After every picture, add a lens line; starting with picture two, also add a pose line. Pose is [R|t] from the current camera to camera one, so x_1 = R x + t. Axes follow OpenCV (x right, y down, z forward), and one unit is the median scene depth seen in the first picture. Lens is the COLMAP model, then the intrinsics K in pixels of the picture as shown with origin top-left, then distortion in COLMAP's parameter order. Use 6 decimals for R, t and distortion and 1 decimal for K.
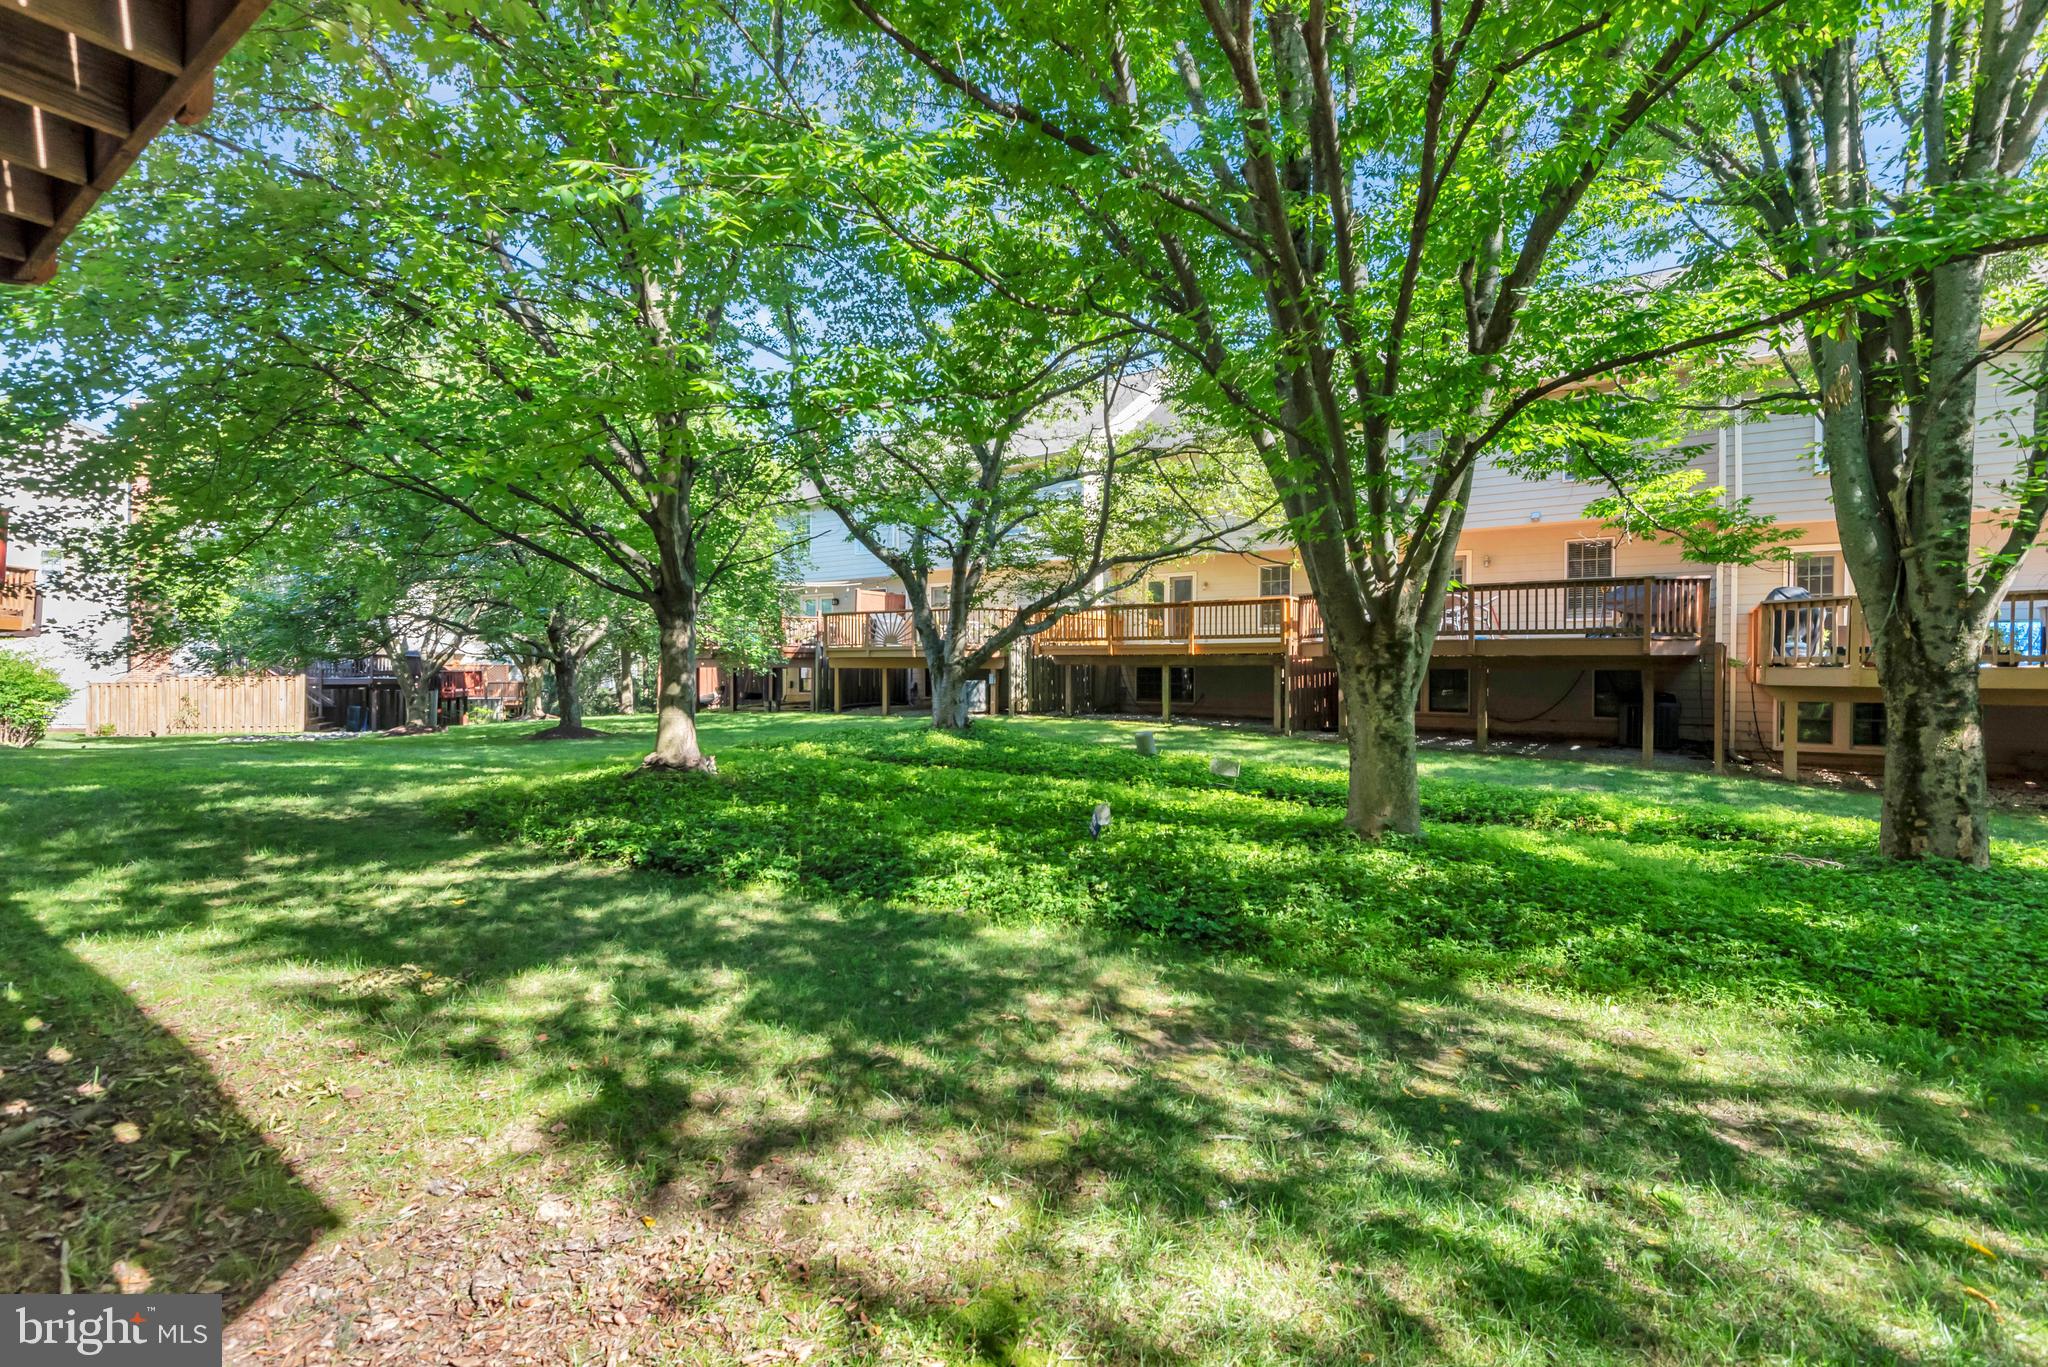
lens RADIAL K [[920.0, 0, 1021.1], [0, 920.0, 673.1], [0, 0, 1]] dist [0.032911, -0.016694]
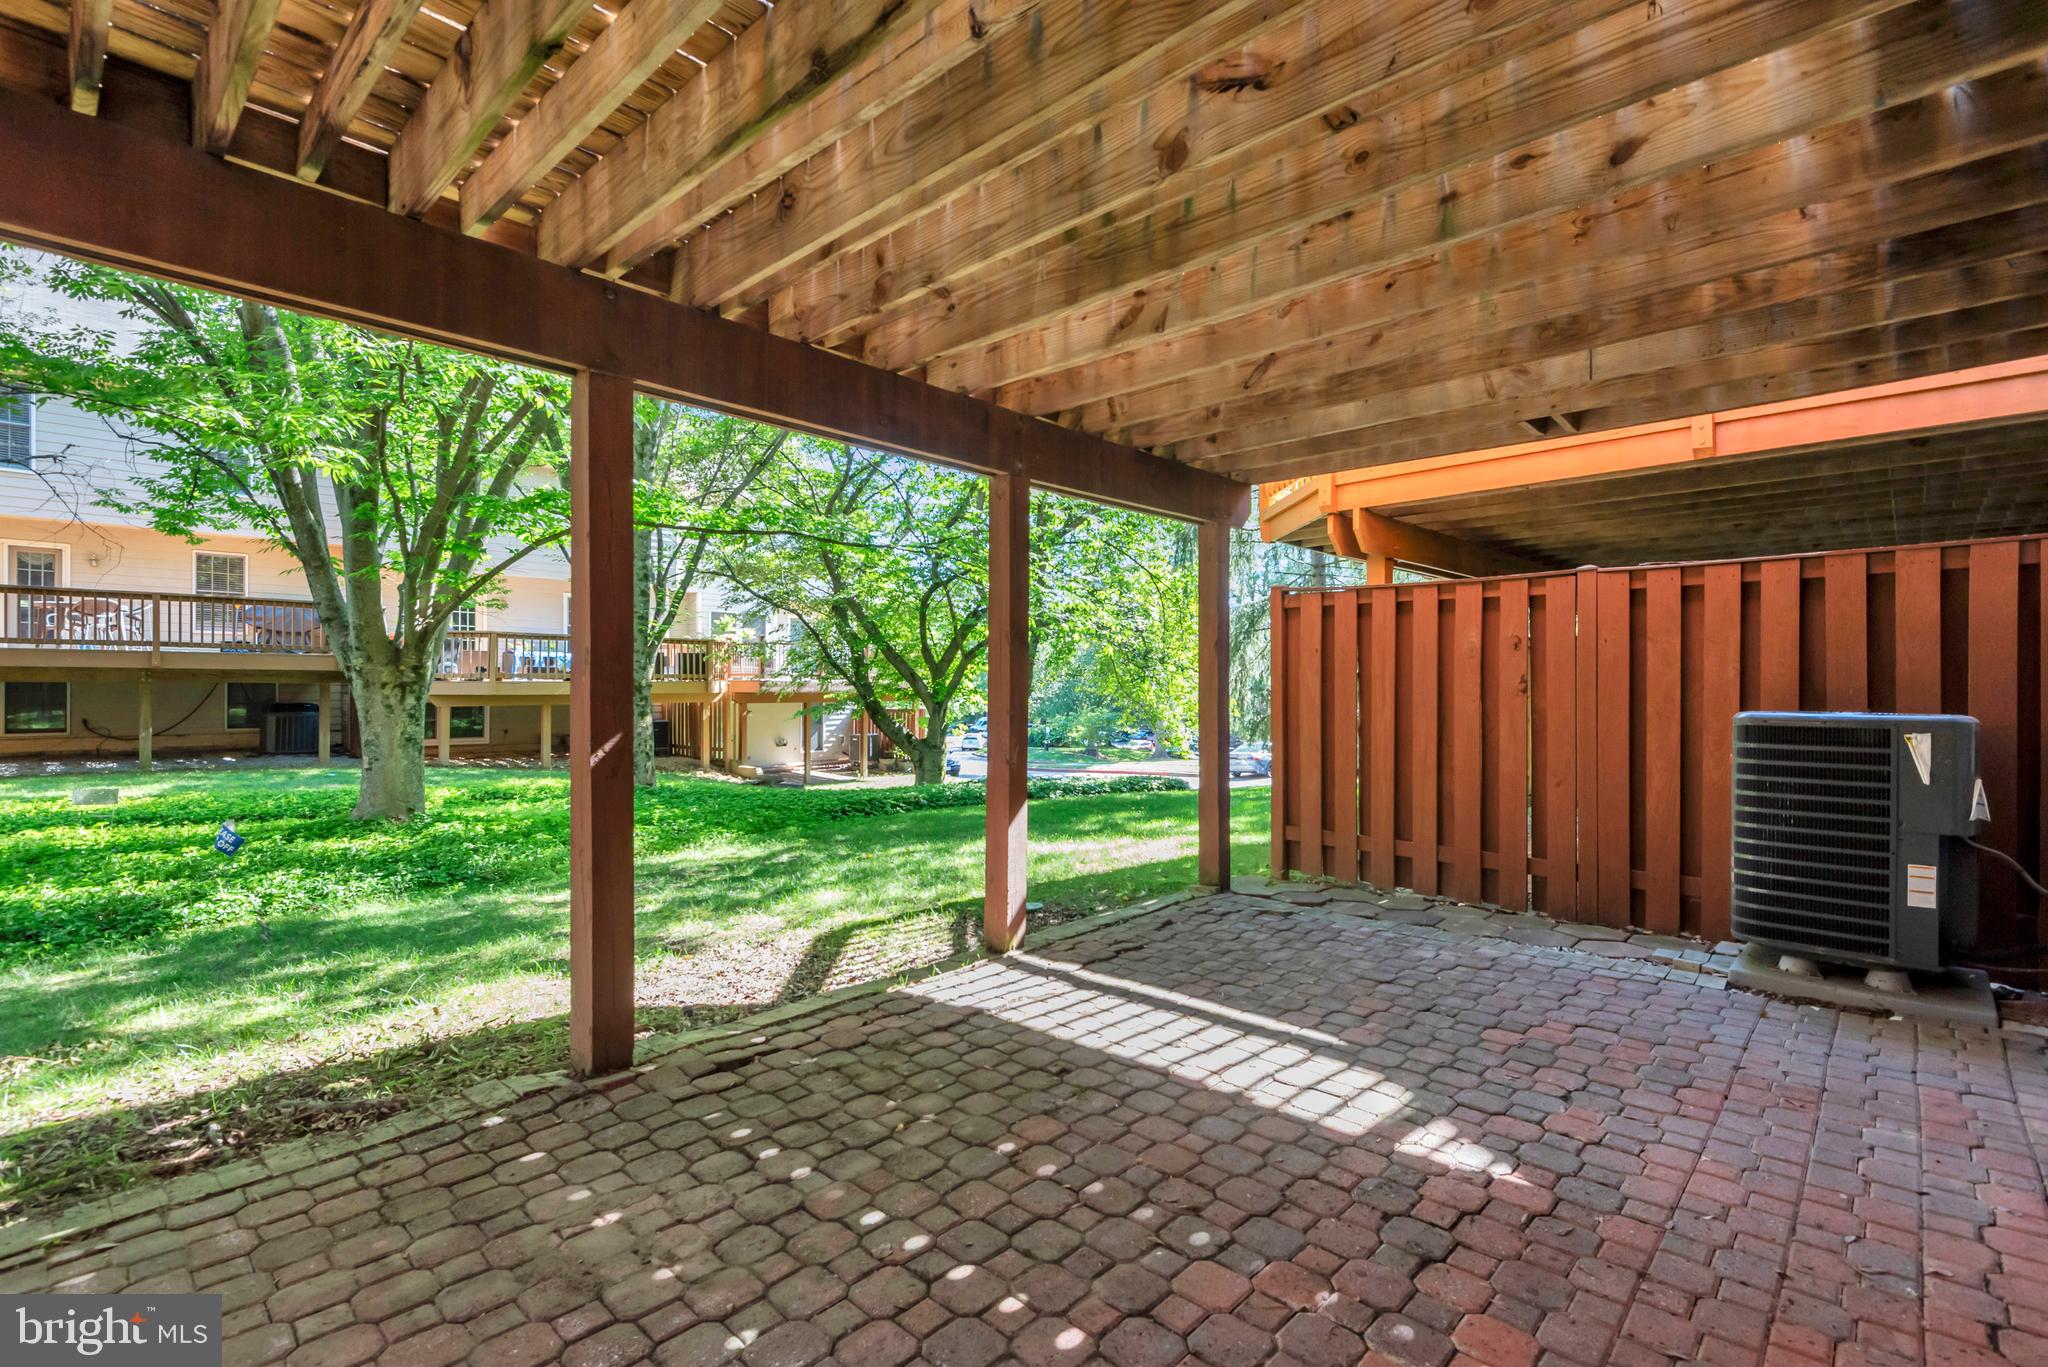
lens RADIAL K [[934.3, 0, 1016.5], [0, 934.3, 679.9], [0, 0, 1]] dist [0.034137, -0.018890]
pose [[0.141465, -0.002118, 0.989941, -0.324747], [0.005435, 0.999984, 0.001363, -0.003978], [-0.989928, 0.005187, 0.141474, -0.003430]]
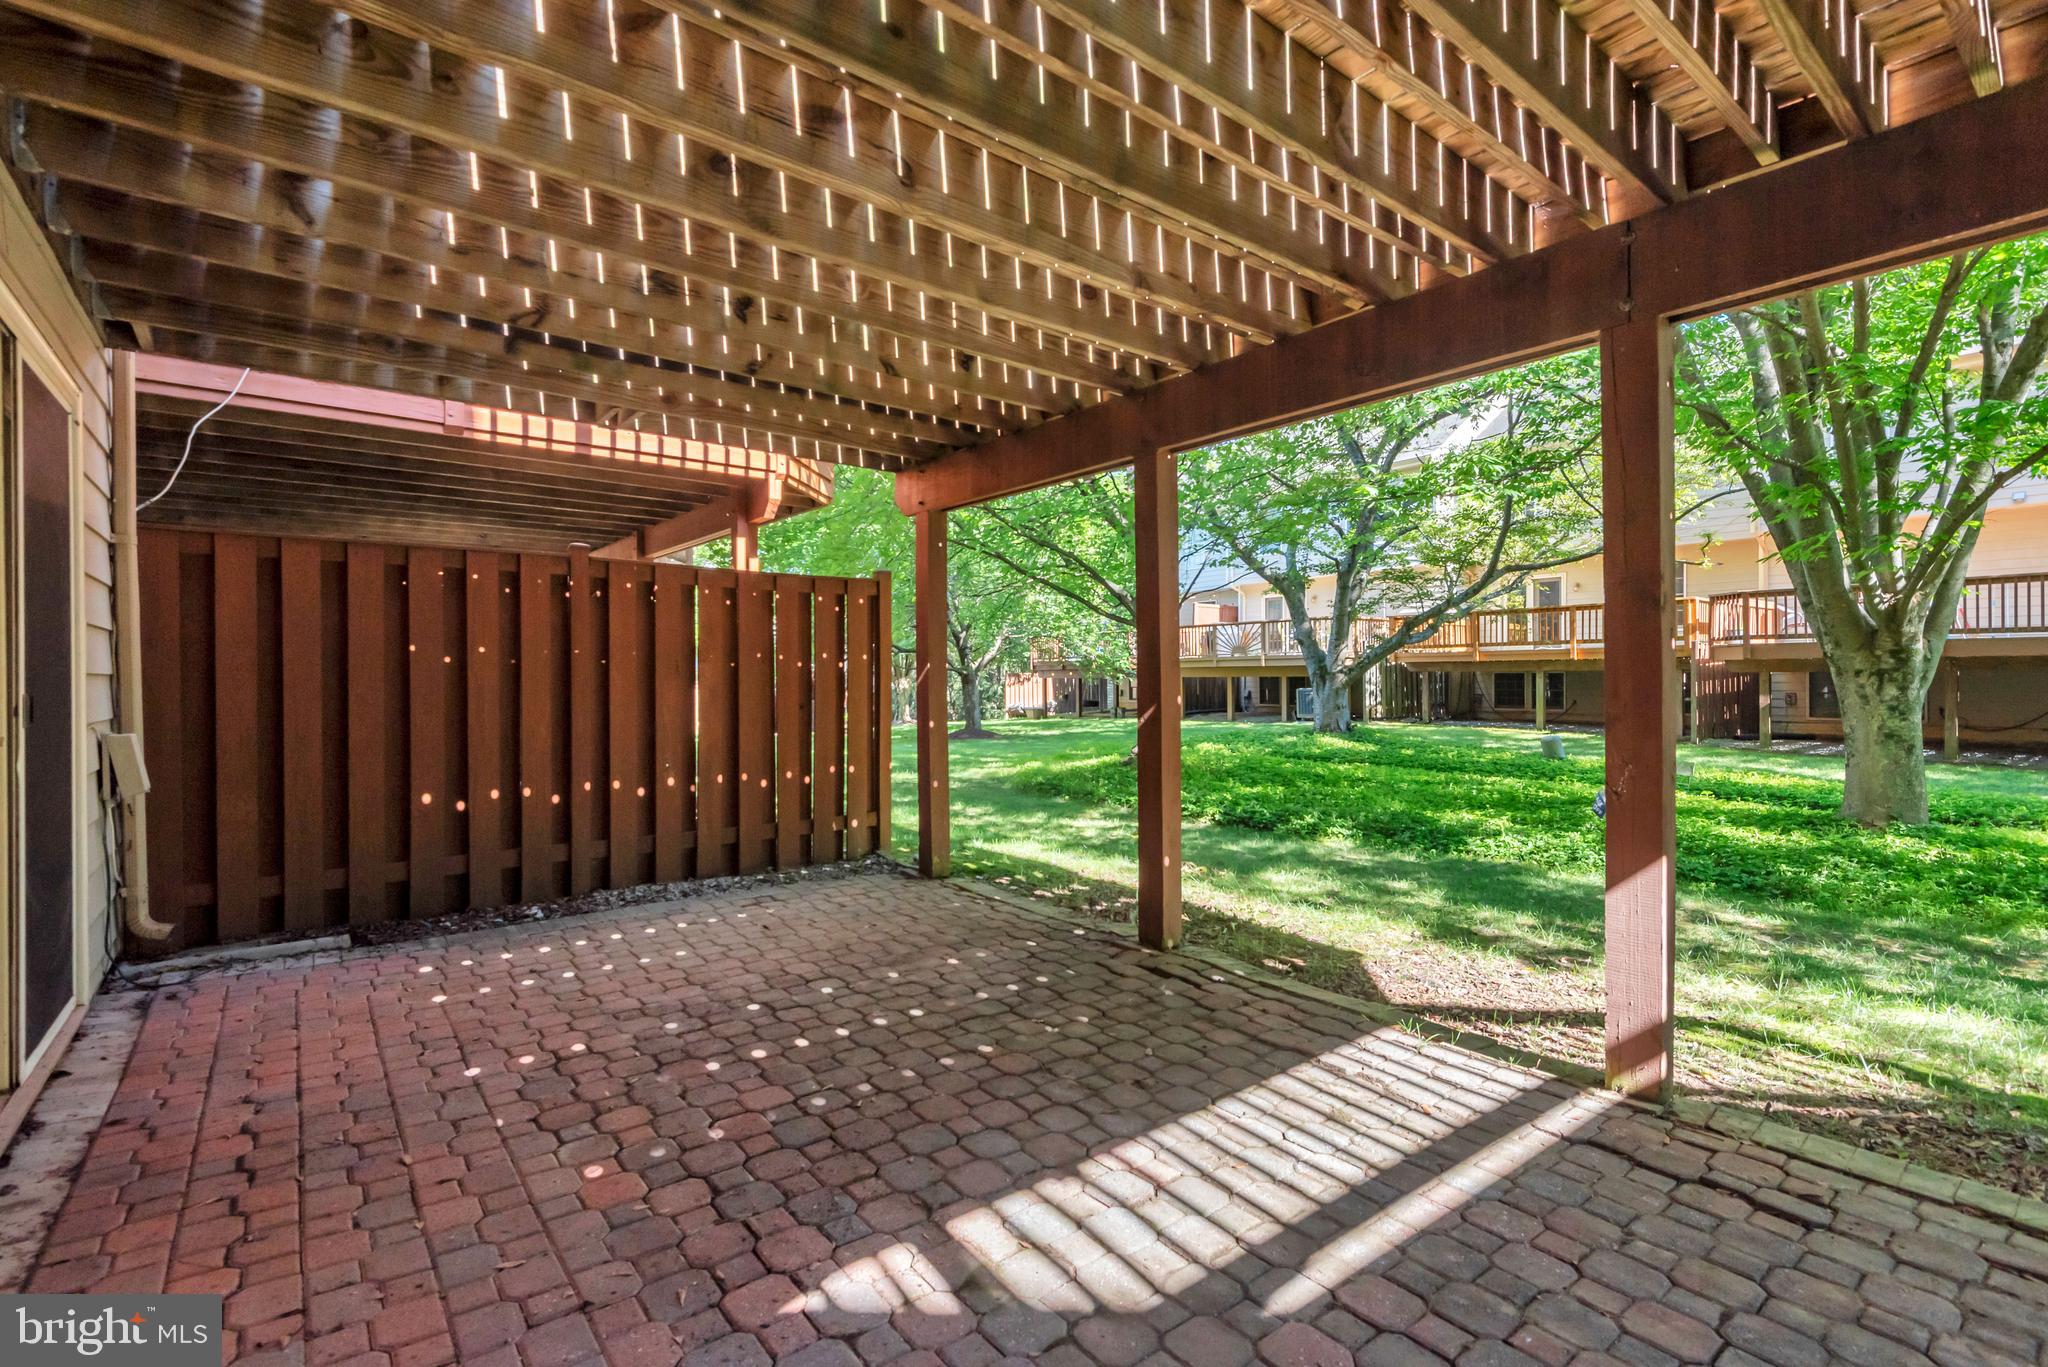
lens RADIAL K [[934.3, 0, 1016.5], [0, 934.3, 679.9], [0, 0, 1]] dist [0.034137, -0.018890]
pose [[0.958120, -0.008966, -0.286228, -0.115268], [0.008278, 0.999959, -0.003613, -0.000355], [0.286249, 0.001093, 0.958155, -0.155749]]
